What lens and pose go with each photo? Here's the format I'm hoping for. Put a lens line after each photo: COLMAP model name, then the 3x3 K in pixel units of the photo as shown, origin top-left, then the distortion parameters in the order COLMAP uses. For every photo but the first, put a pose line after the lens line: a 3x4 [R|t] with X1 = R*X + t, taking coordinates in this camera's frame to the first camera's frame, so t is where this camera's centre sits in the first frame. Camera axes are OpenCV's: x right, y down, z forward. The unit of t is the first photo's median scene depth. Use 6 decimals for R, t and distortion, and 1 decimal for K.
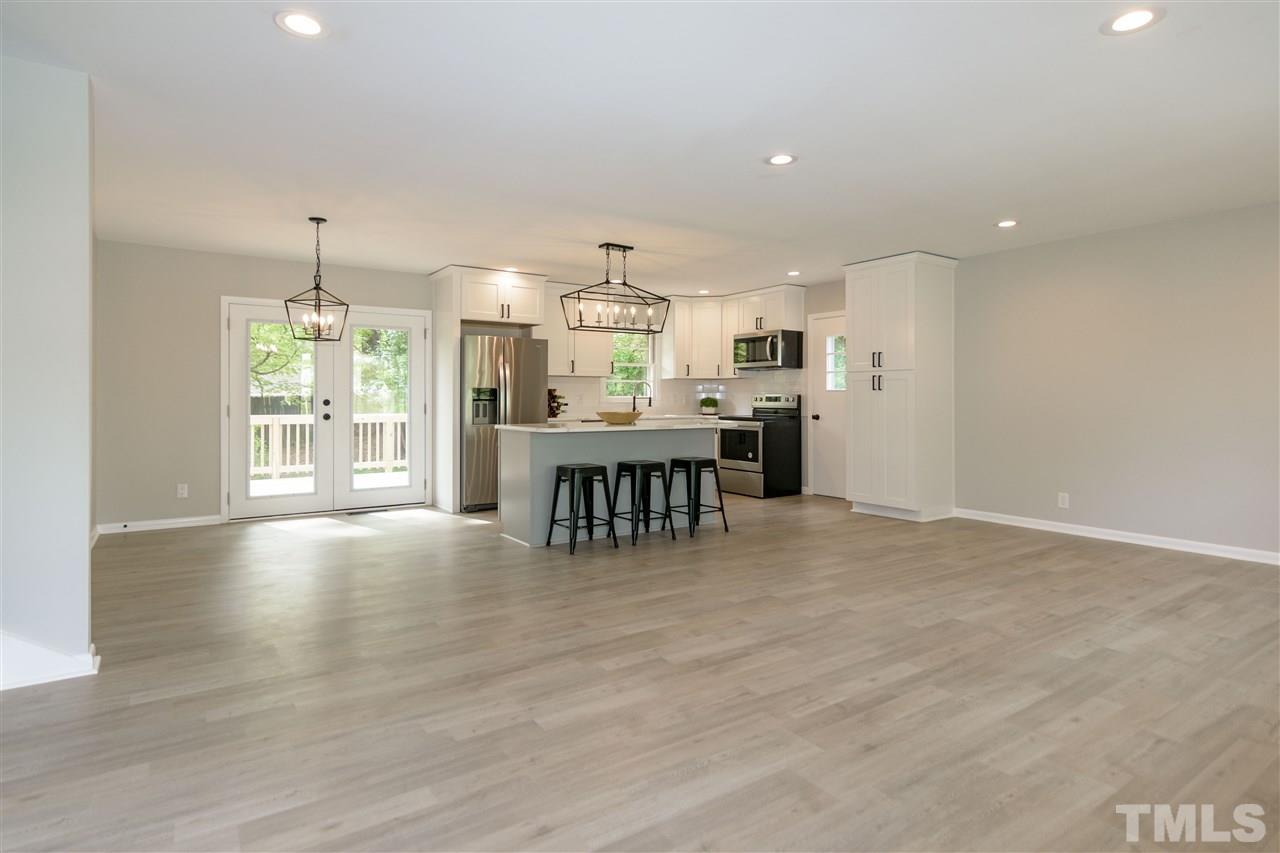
lens RADIAL K [[690.2, 0, 669.7], [0, 690.2, 400.1], [0, 0, 1]] dist [-0.000177, 0.000231]
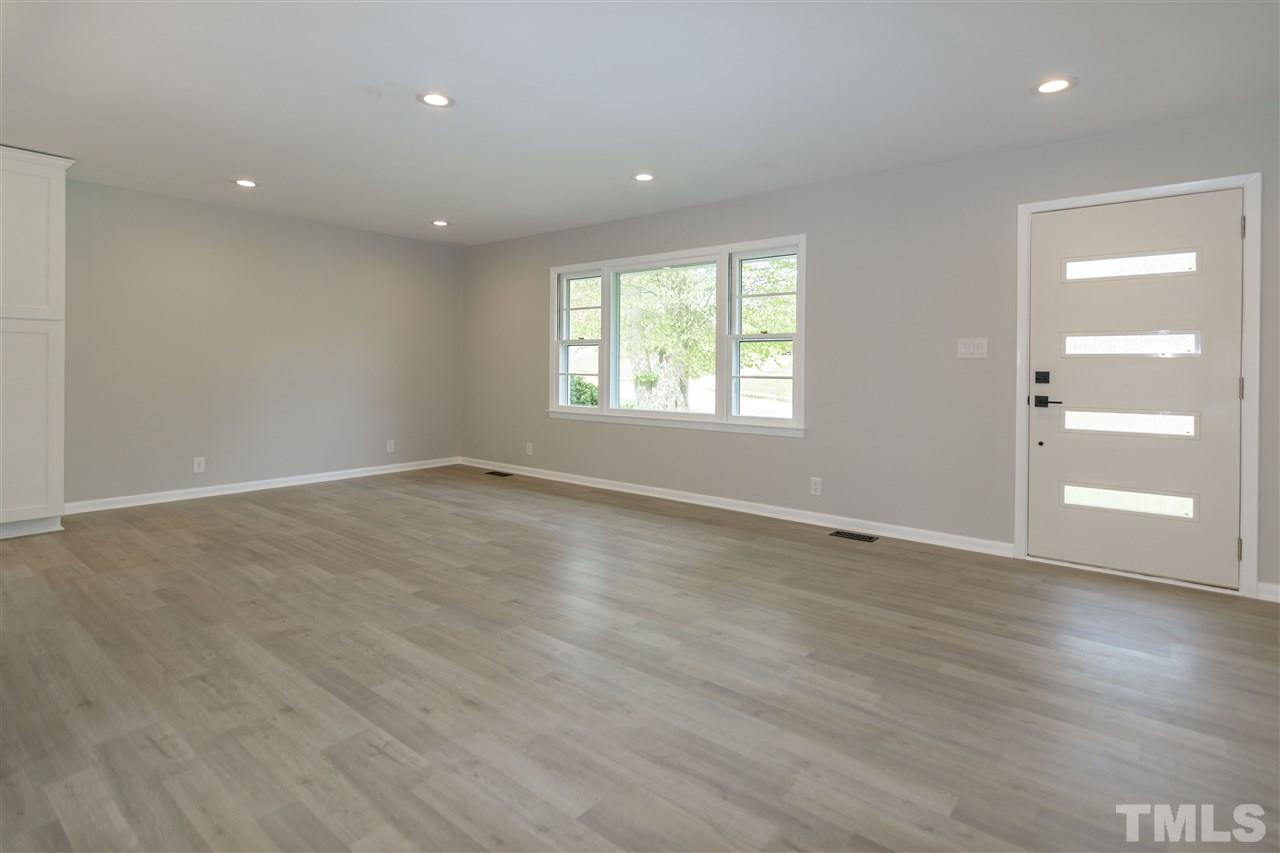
lens RADIAL K [[642.5, 0, 614.8], [0, 642.5, 366.5], [0, 0, 1]] dist [0.001768, -0.000519]
pose [[-0.240785, -0.003442, 0.970572, -0.367569], [-0.011174, 0.999937, 0.000774, -0.002547], [-0.970514, -0.010659, -0.240808, 0.502867]]
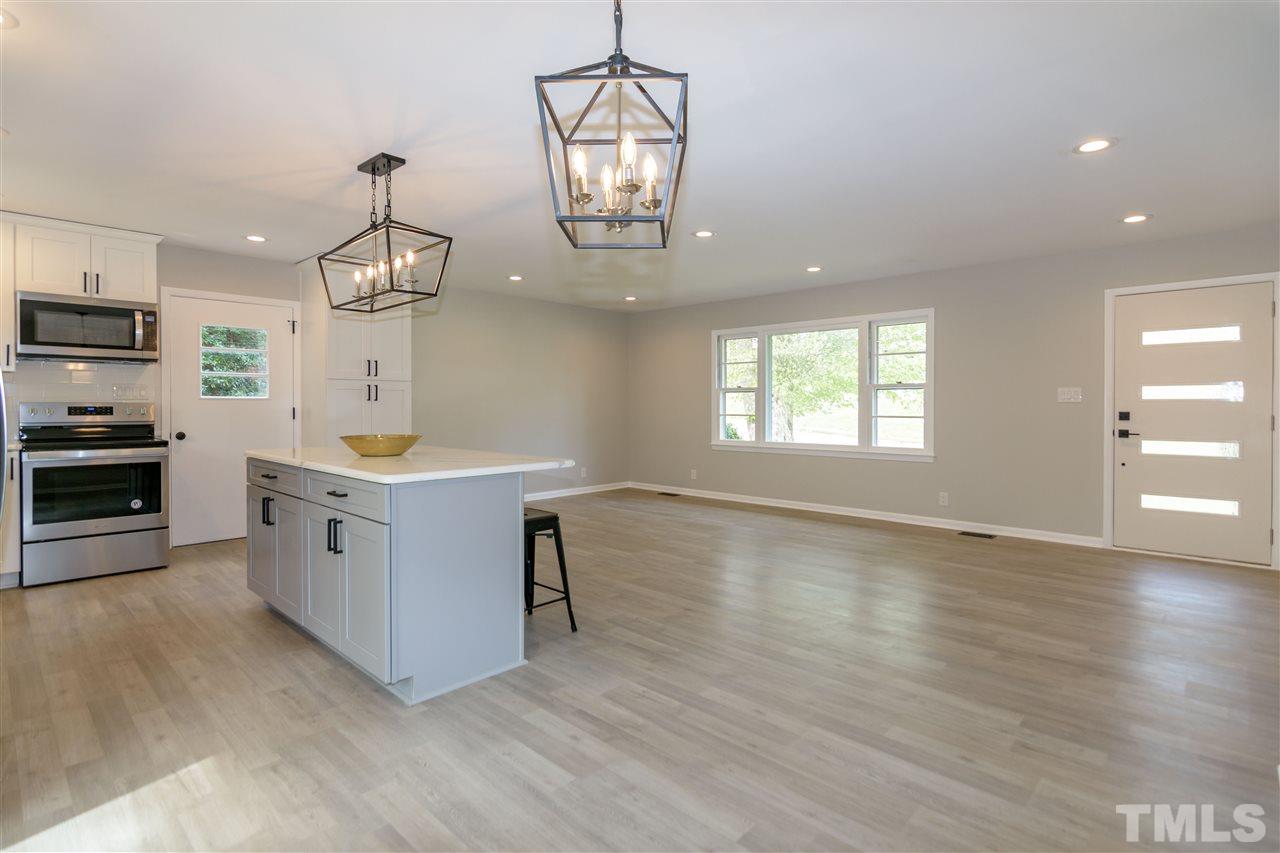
lens RADIAL K [[623.7, 0, 636.7], [0, 623.7, 407.6], [0, 0, 1]] dist [-0.003061, -0.000586]
pose [[-0.183653, -0.007104, 0.982965, -0.524727], [-0.002439, 0.999974, 0.006771, -0.009960], [-0.982988, -0.001154, -0.183666, 0.699336]]
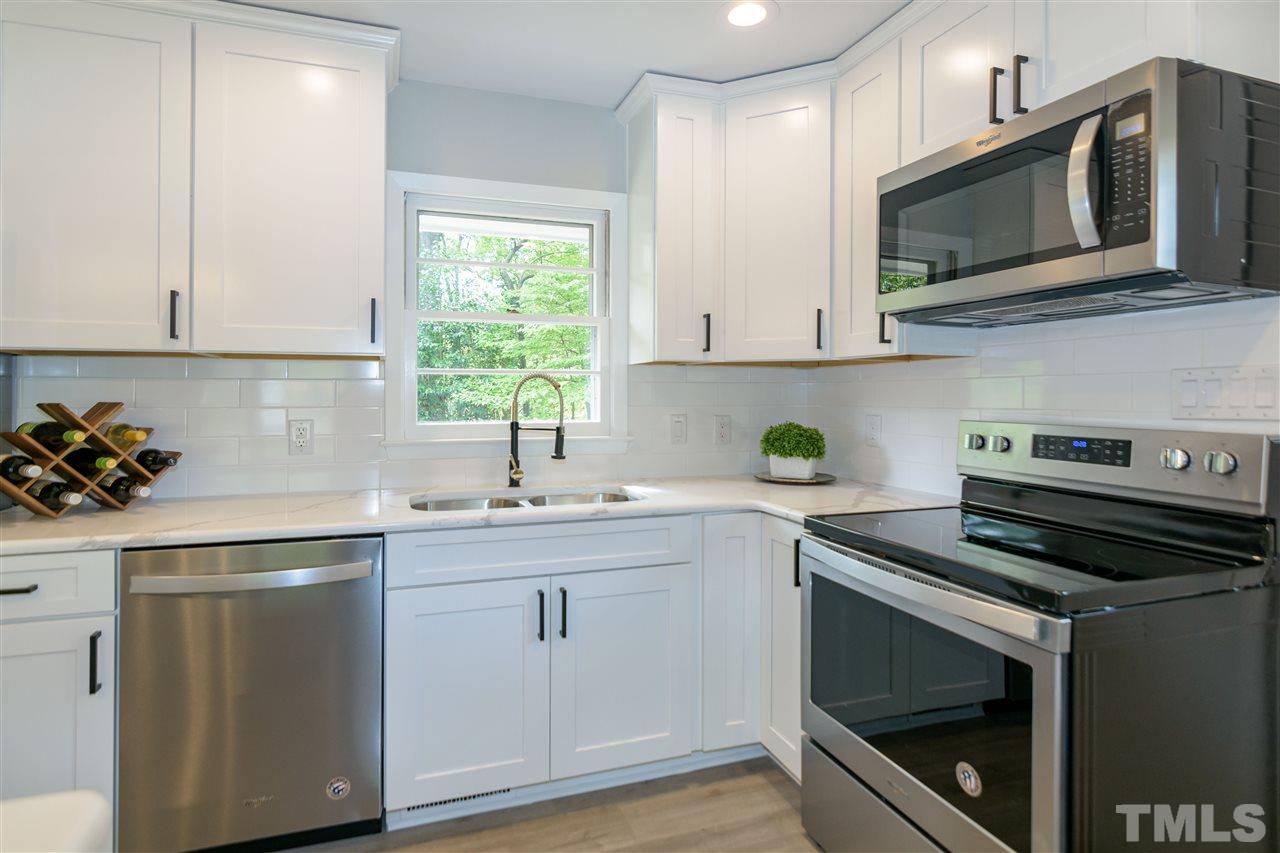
lens RADIAL K [[624.7, 0, 655.2], [0, 624.7, 393.3], [0, 0, 1]] dist [-0.001041, -0.000215]
pose [[0.969260, 0.001974, -0.246031, 0.079477], [-0.002657, 0.999993, -0.002444, -0.019957], [0.246025, 0.003023, 0.969259, 0.864389]]
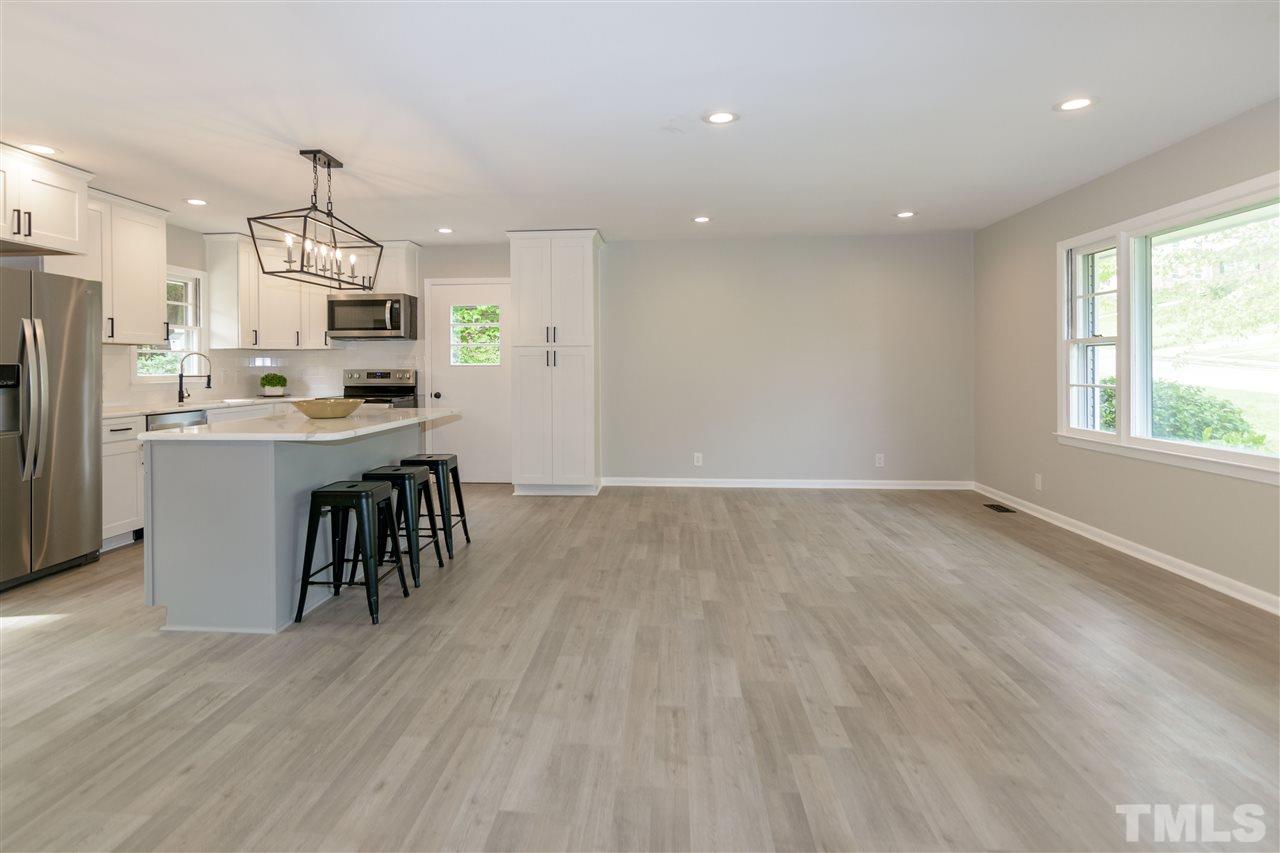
lens RADIAL K [[677.9, 0, 621.5], [0, 677.9, 371.3], [0, 0, 1]] dist [-0.001405, -0.000791]
pose [[0.651304, -0.009174, 0.758762, -0.312621], [0.005432, 0.999958, 0.007427, -0.012073], [-0.758798, -0.000716, 0.651326, 0.268822]]
